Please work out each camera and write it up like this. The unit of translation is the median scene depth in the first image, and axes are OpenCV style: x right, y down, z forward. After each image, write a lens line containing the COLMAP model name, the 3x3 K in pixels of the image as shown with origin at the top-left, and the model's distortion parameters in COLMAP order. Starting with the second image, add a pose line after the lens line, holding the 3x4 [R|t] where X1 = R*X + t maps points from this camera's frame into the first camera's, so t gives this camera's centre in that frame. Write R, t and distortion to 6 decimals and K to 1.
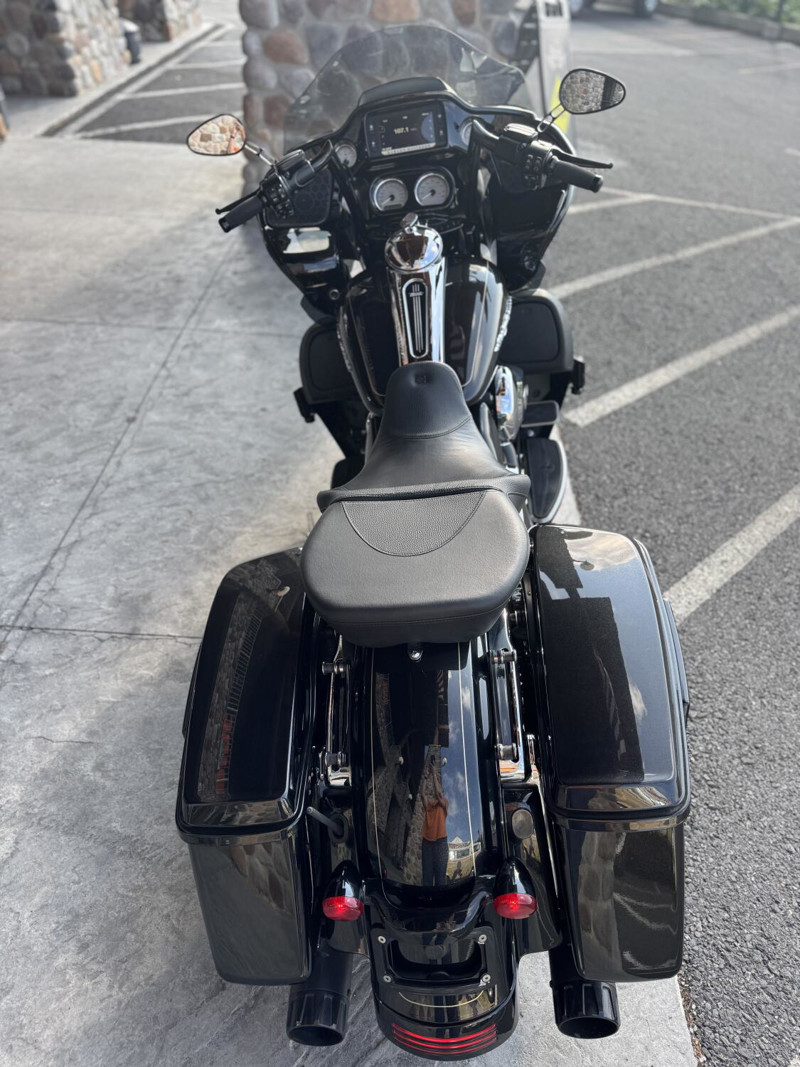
lens RADIAL K [[741.7, 0, 400.7], [0, 741.7, 537.4], [0, 0, 1]] dist [0.034196, -0.034630]
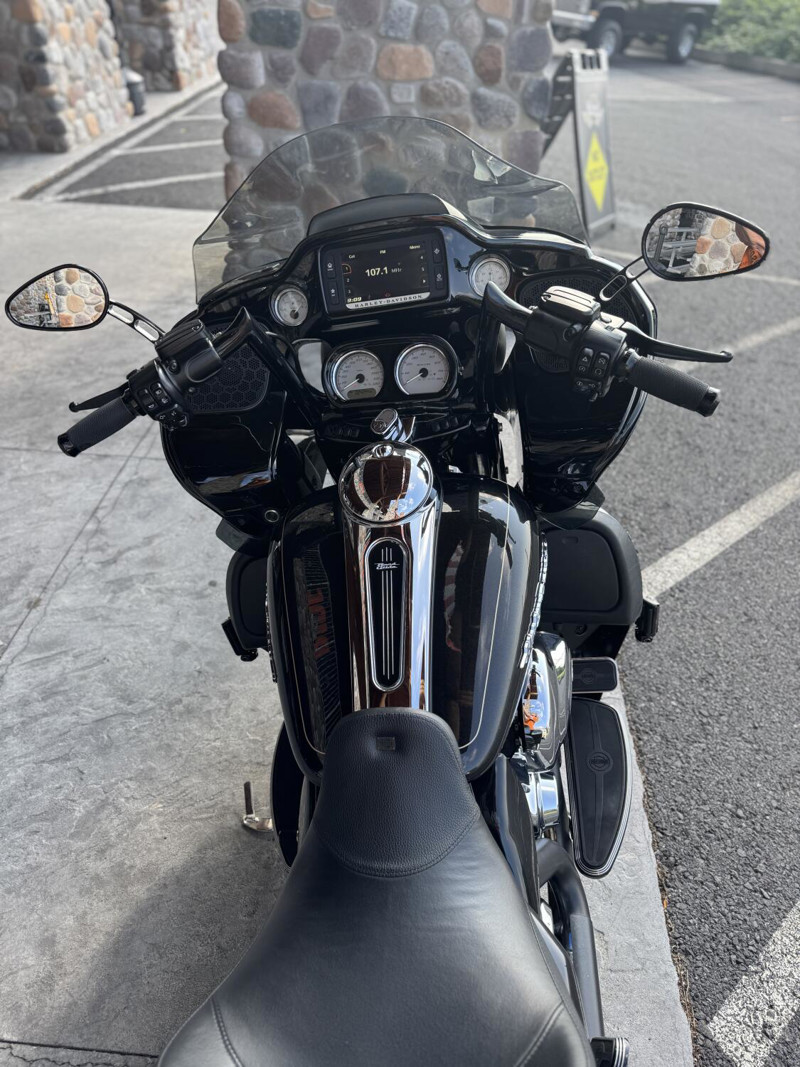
lens RADIAL K [[741.7, 0, 401.6], [0, 741.7, 537.2], [0, 0, 1]] dist [0.034196, -0.034630]
pose [[0.999444, 0.016788, -0.028823, 0.029964], [-0.017939, 0.999032, -0.040173, -0.200718], [0.028121, 0.040668, 0.998777, 0.256966]]
